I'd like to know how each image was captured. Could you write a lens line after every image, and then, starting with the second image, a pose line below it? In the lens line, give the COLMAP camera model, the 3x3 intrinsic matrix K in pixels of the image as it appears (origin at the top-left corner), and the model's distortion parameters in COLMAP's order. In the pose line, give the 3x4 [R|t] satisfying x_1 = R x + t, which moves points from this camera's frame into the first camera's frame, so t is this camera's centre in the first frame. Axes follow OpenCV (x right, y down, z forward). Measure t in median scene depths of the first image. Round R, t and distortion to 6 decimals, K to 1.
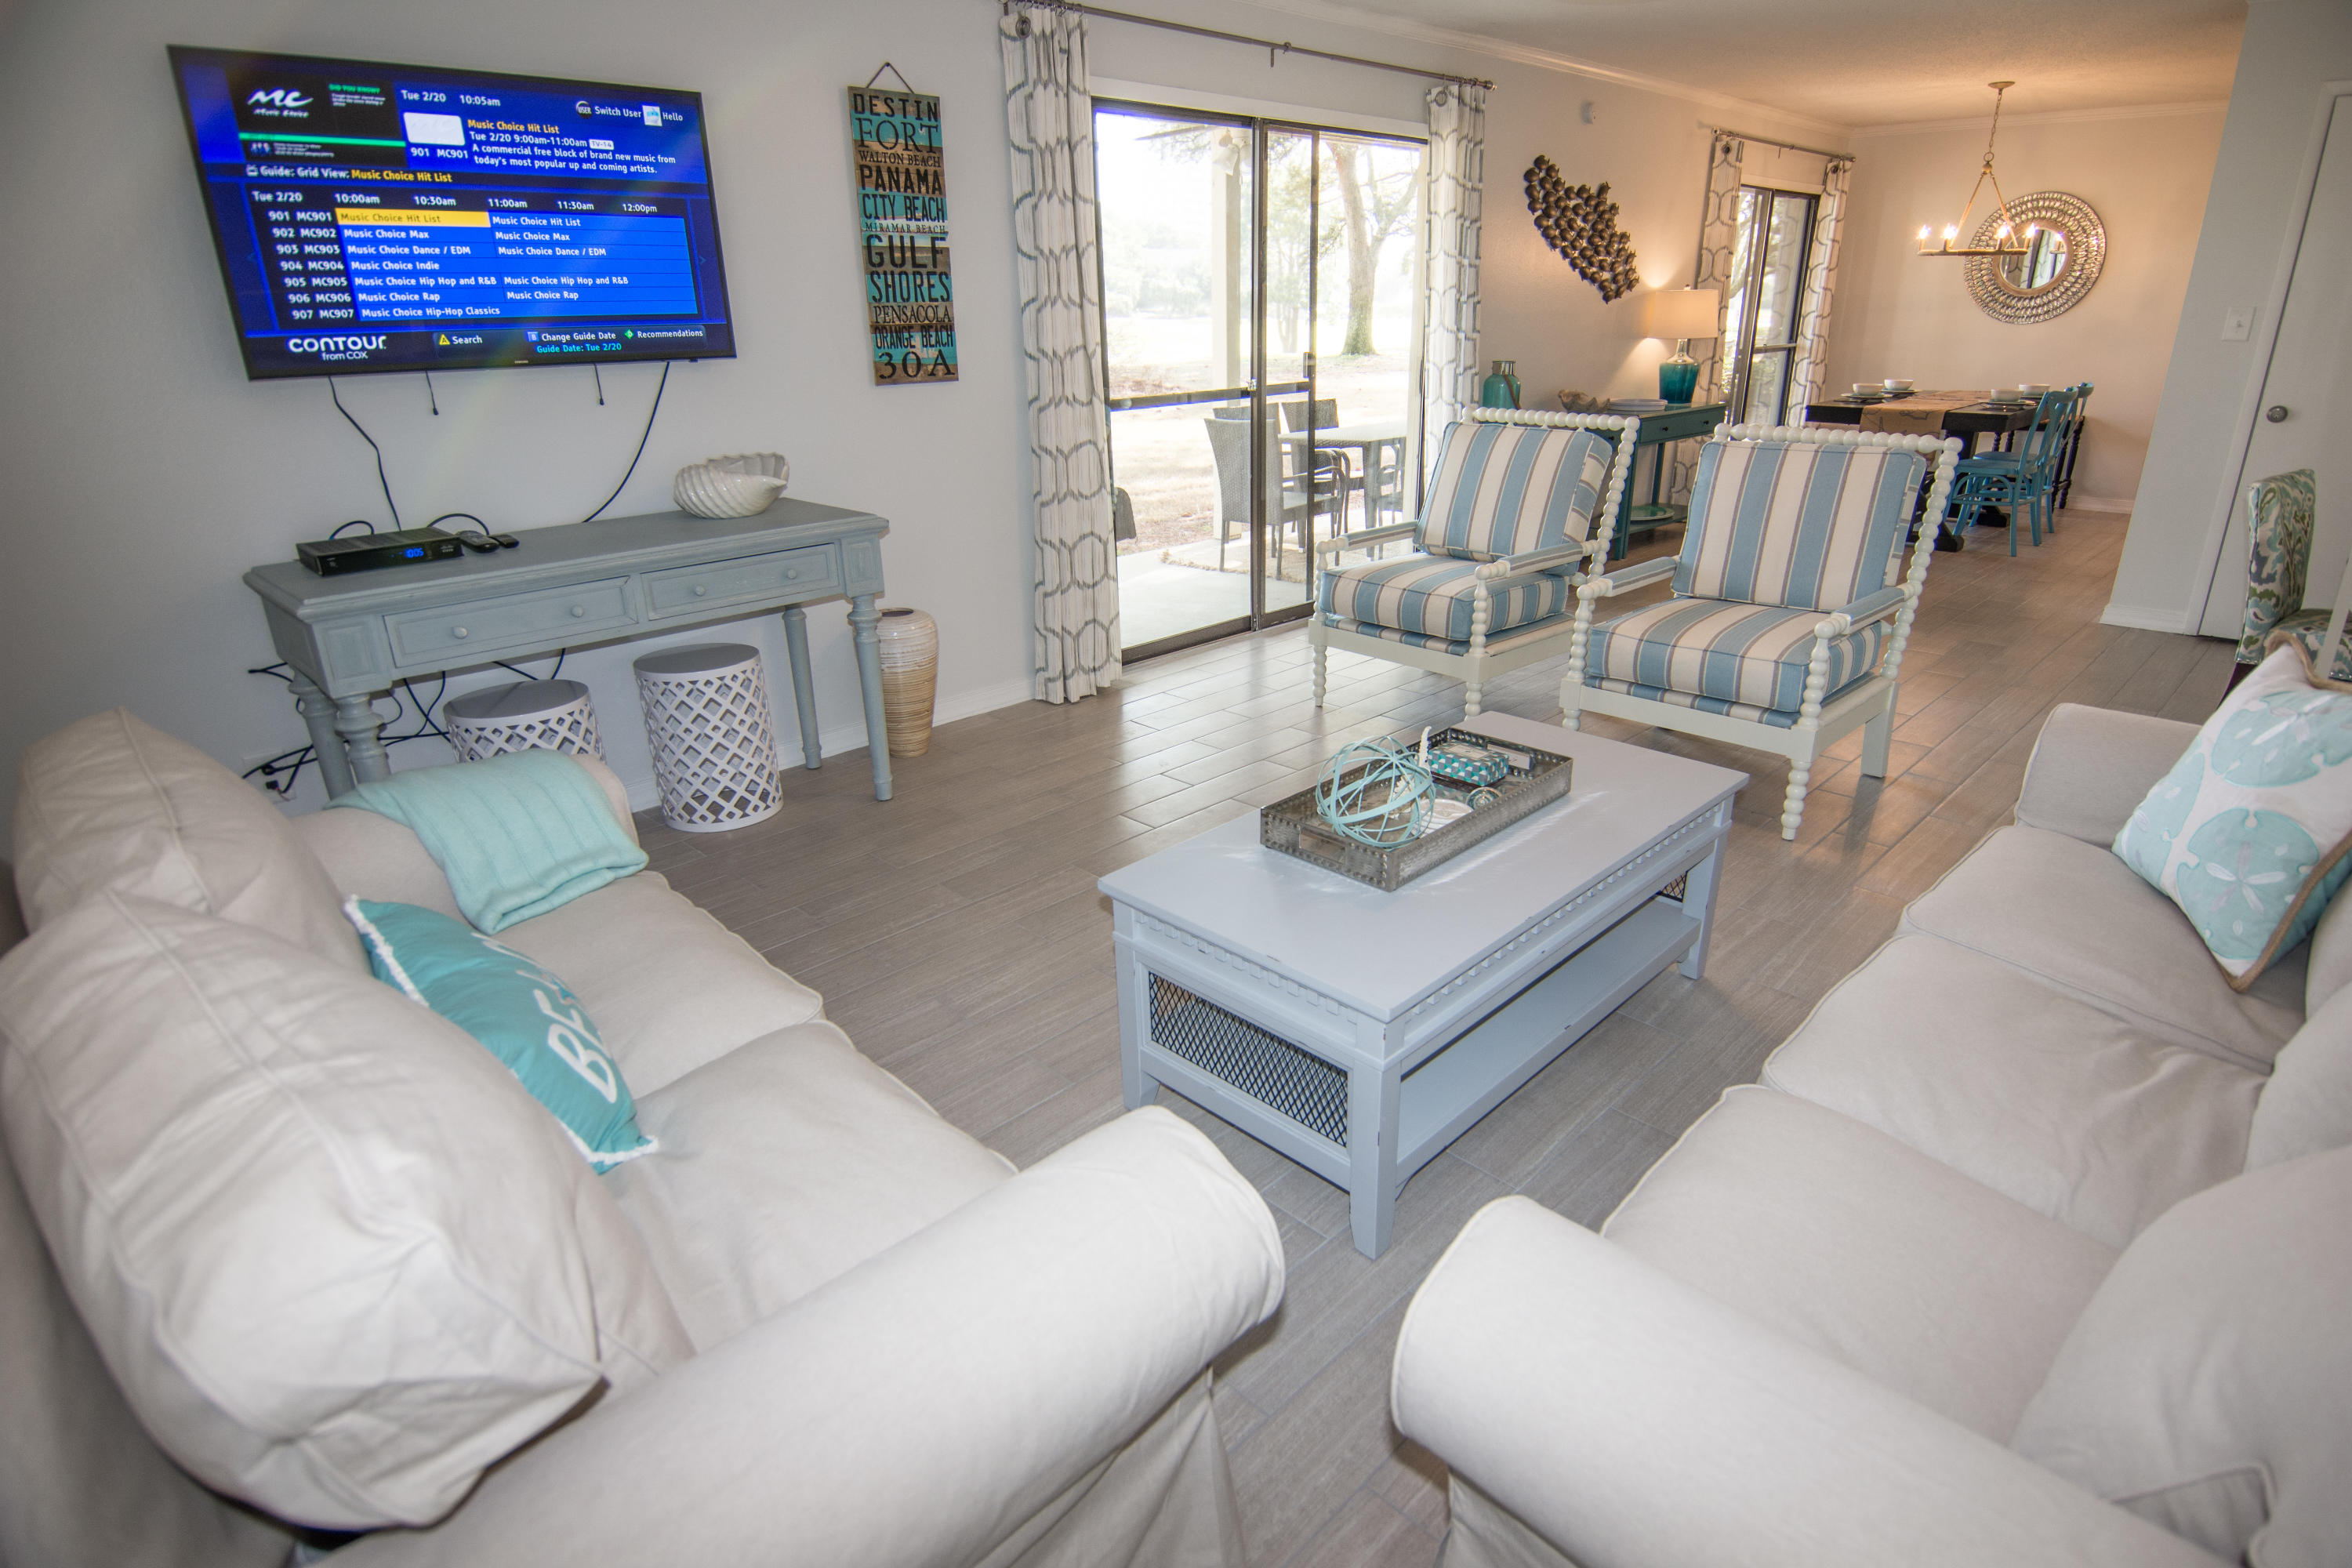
lens RADIAL K [[1260.4, 0, 1207.1], [0, 1260.4, 785.0], [0, 0, 1]] dist [0.003783, -0.019928]
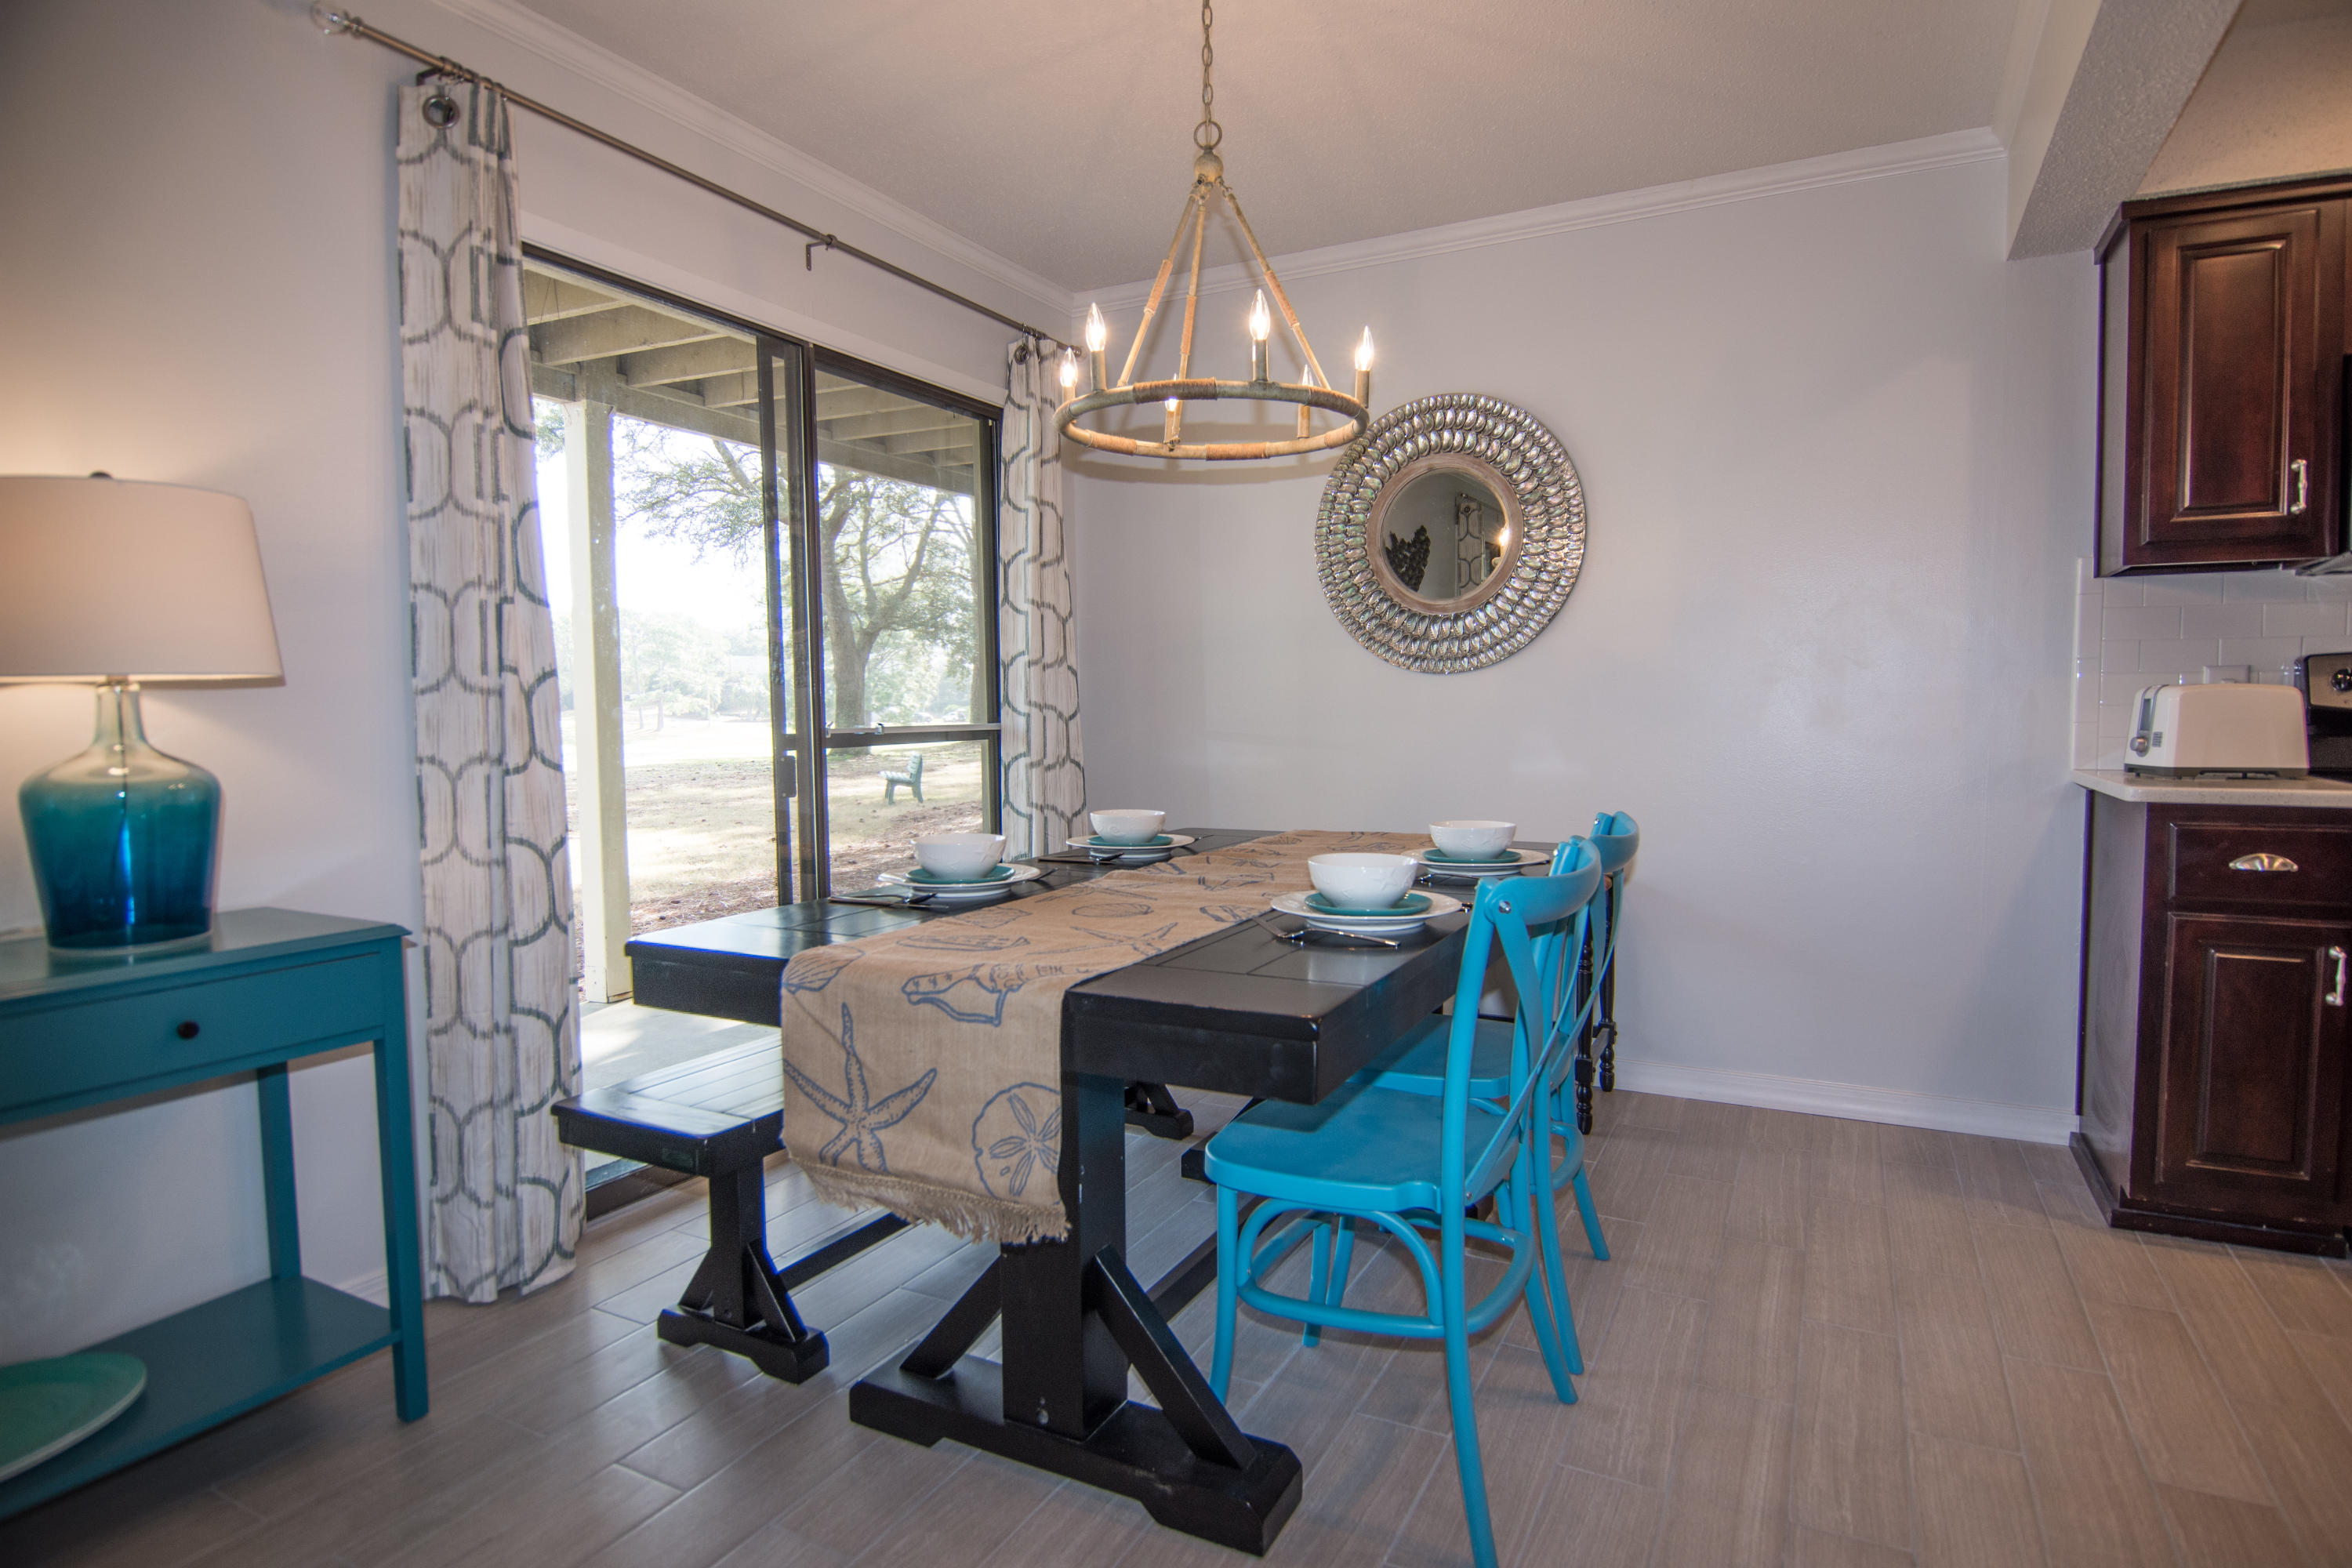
lens RADIAL K [[1260.4, 0, 1206.3], [0, 1260.4, 776.0], [0, 0, 1]] dist [0.003783, -0.019928]
pose [[0.955399, -0.014914, 0.294940, 0.968891], [0.104600, 0.951067, -0.290741, -0.472203], [-0.276172, 0.308624, 0.910209, 1.400923]]
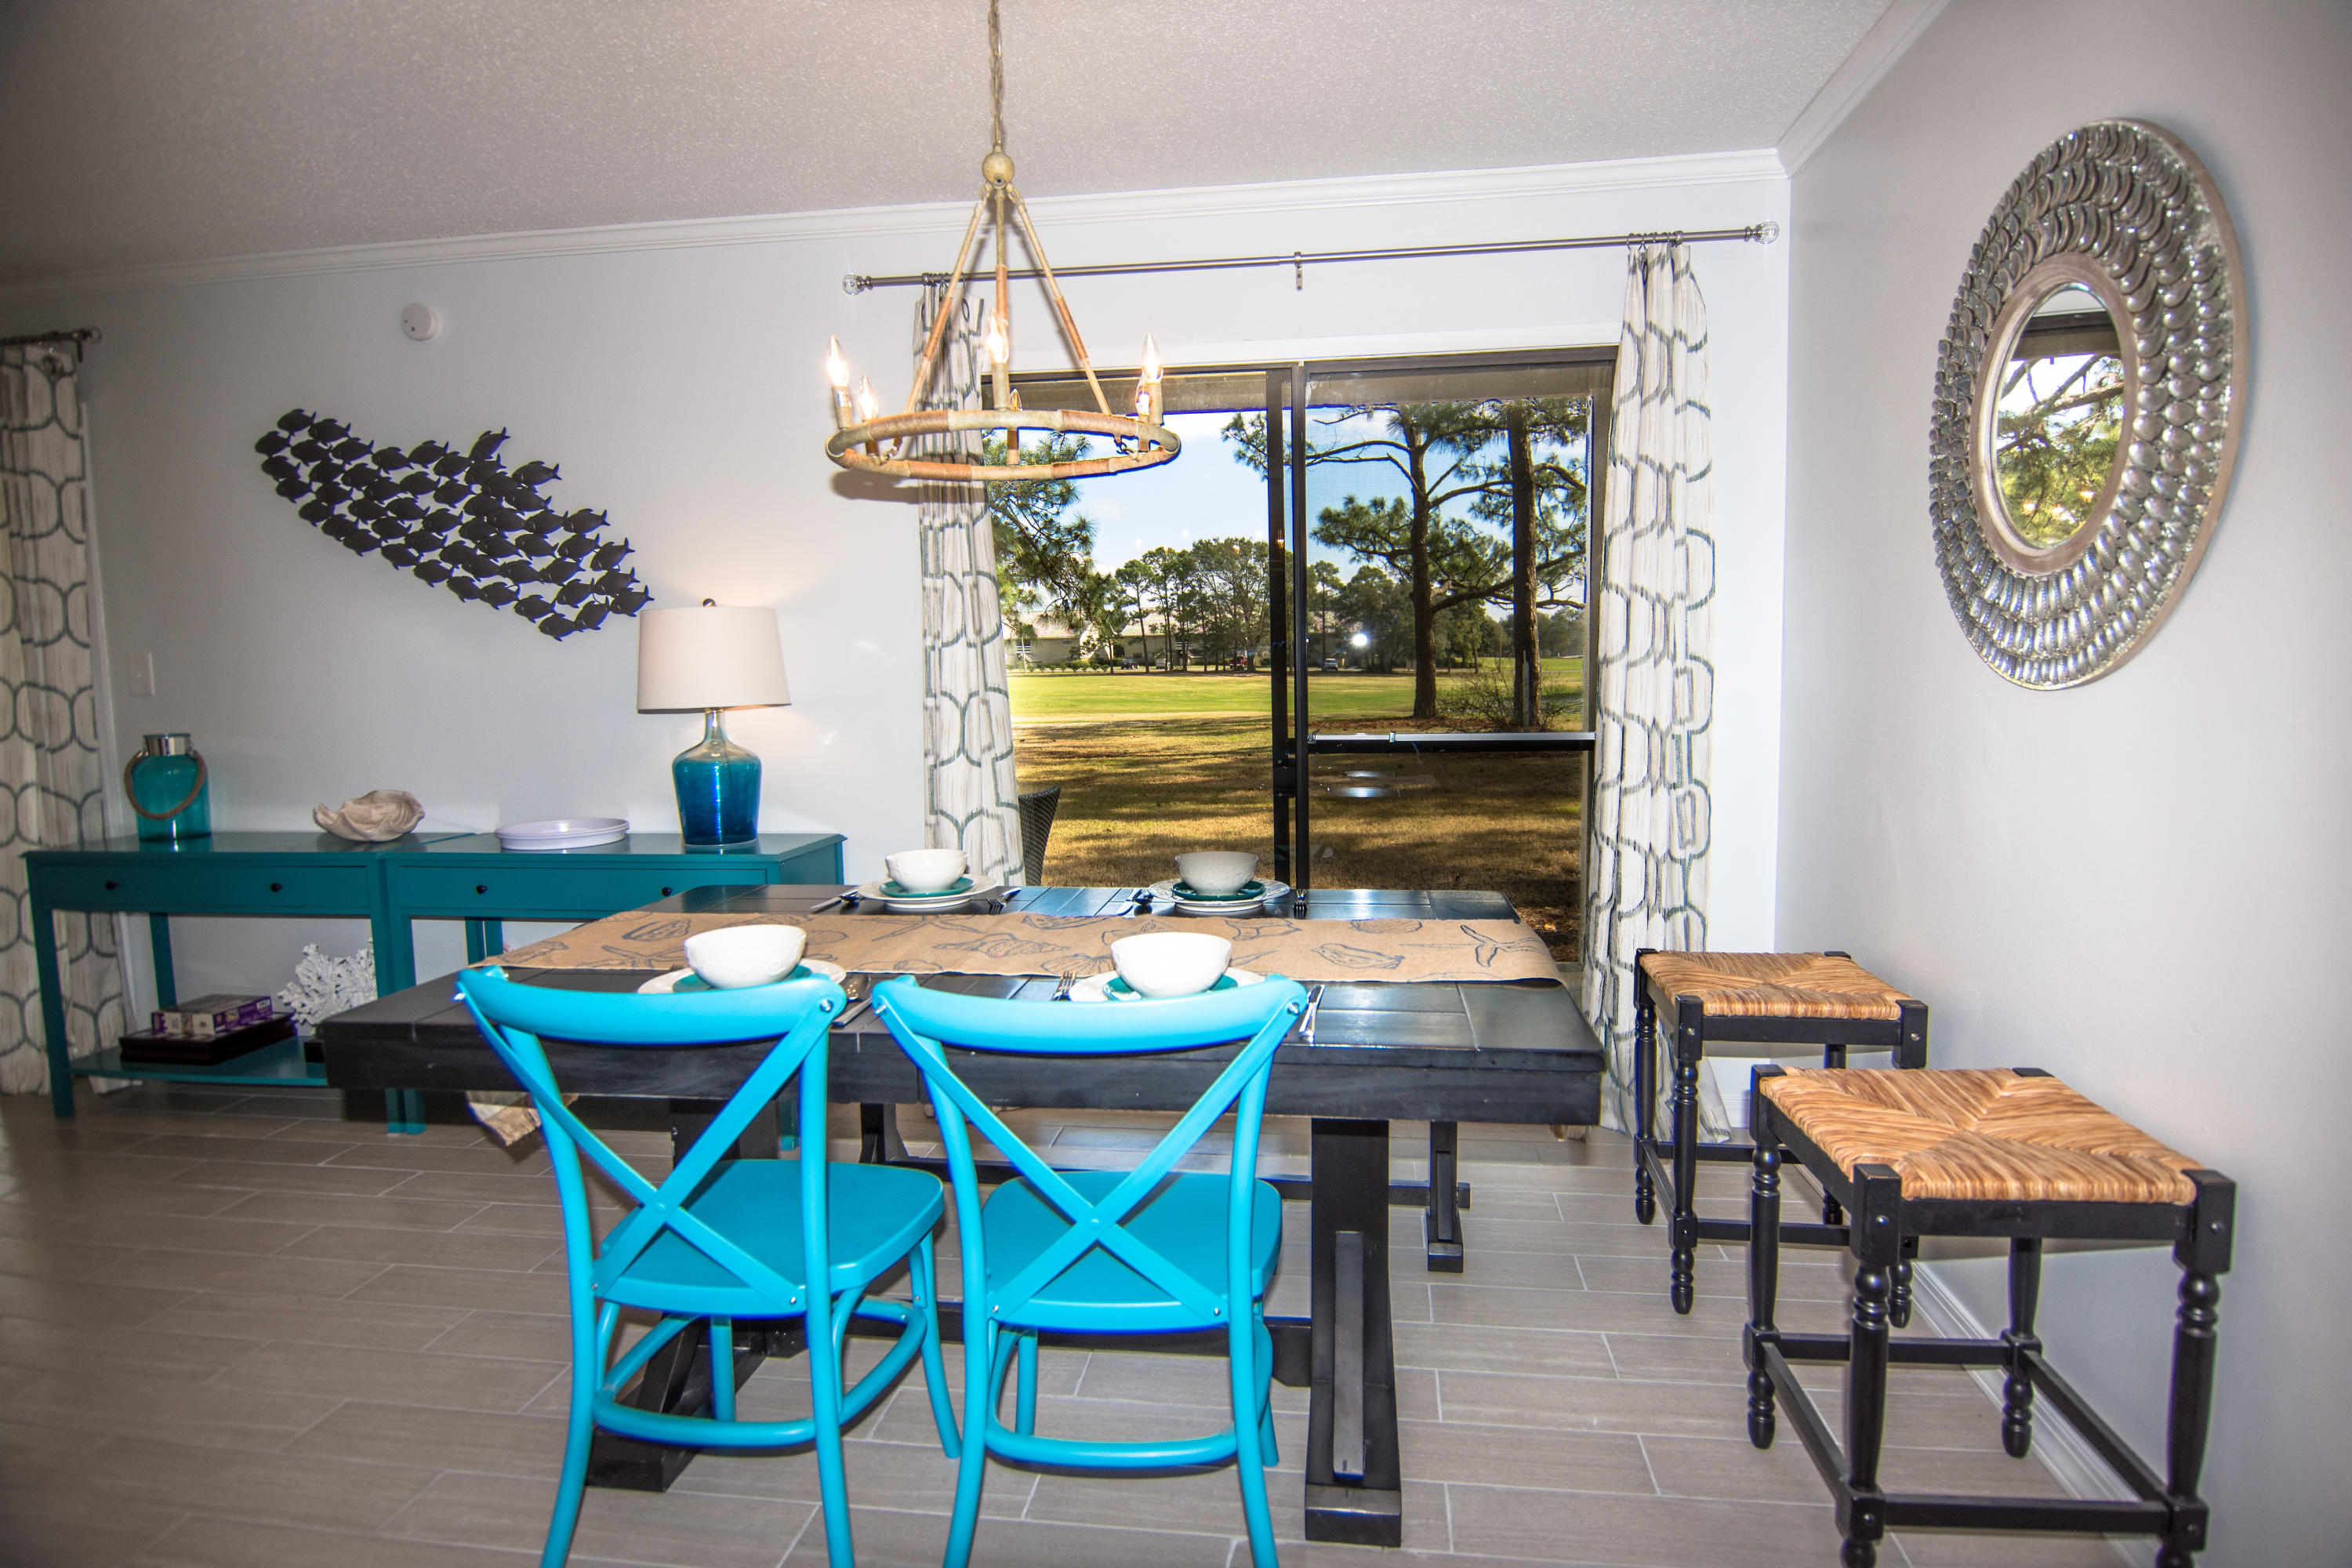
lens RADIAL K [[1260.4, 0, 1206.4], [0, 1260.4, 791.4], [0, 0, 1]] dist [0.003783, -0.019928]
pose [[0.592248, 0.083636, -0.801404, 1.649117], [-0.280186, 0.953906, -0.107510, -0.624541], [0.755472, 0.288214, 0.588382, 1.672694]]
